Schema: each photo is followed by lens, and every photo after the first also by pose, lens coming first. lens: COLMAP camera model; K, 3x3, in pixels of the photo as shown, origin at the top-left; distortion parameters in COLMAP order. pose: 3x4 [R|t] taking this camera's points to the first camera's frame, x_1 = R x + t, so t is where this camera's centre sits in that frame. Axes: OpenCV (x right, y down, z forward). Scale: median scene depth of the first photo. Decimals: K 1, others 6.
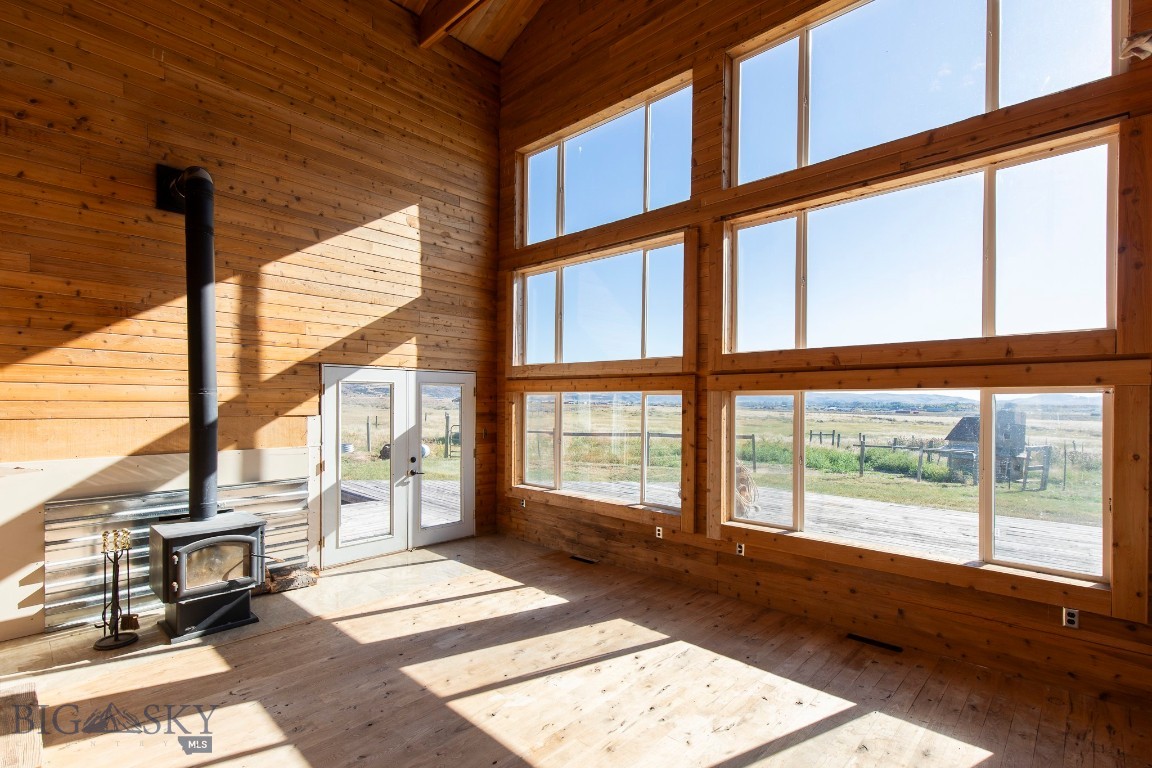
lens RADIAL K [[537.1, 0, 569.4], [0, 537.1, 399.1], [0, 0, 1]] dist [0.003754, -0.000522]
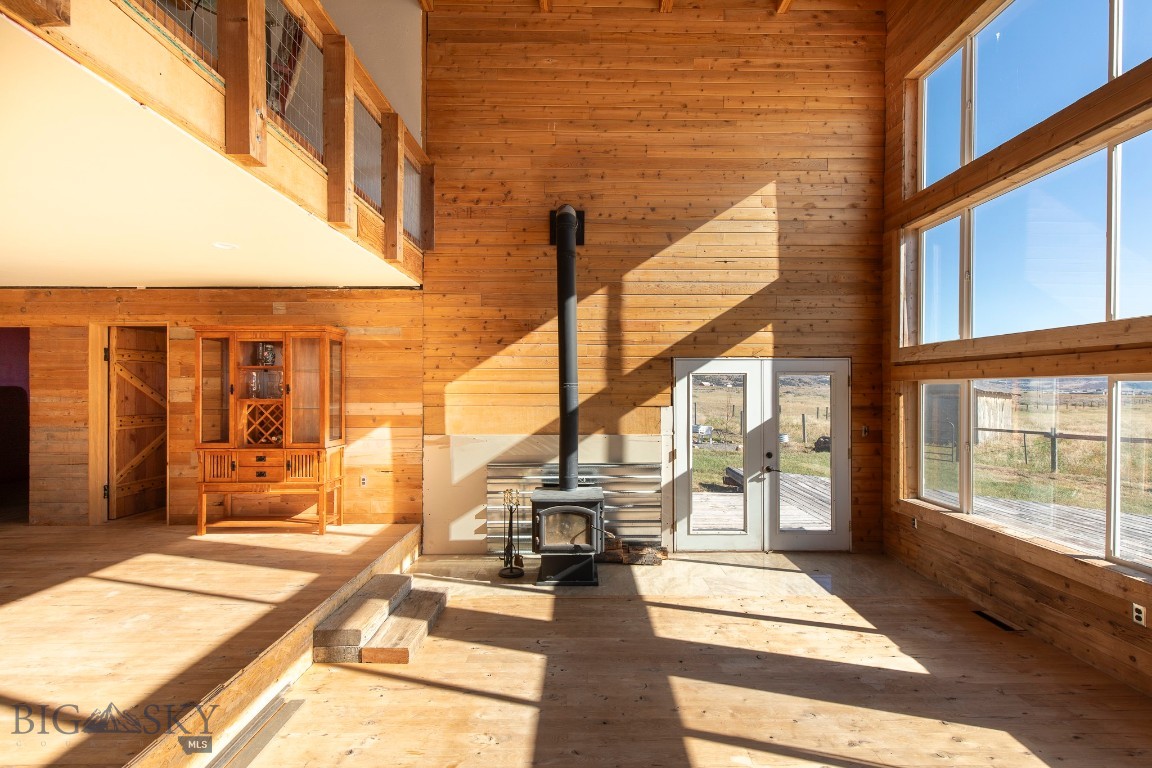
lens RADIAL K [[517.9, 0, 576.0], [0, 517.9, 384.0], [0, 0, 1]] dist [0.003261, -0.000513]
pose [[0.693738, -0.016033, -0.720049, 0.142994], [0.007103, 0.999856, -0.015420, 0.000676], [0.720192, 0.005583, 0.693752, 0.151257]]
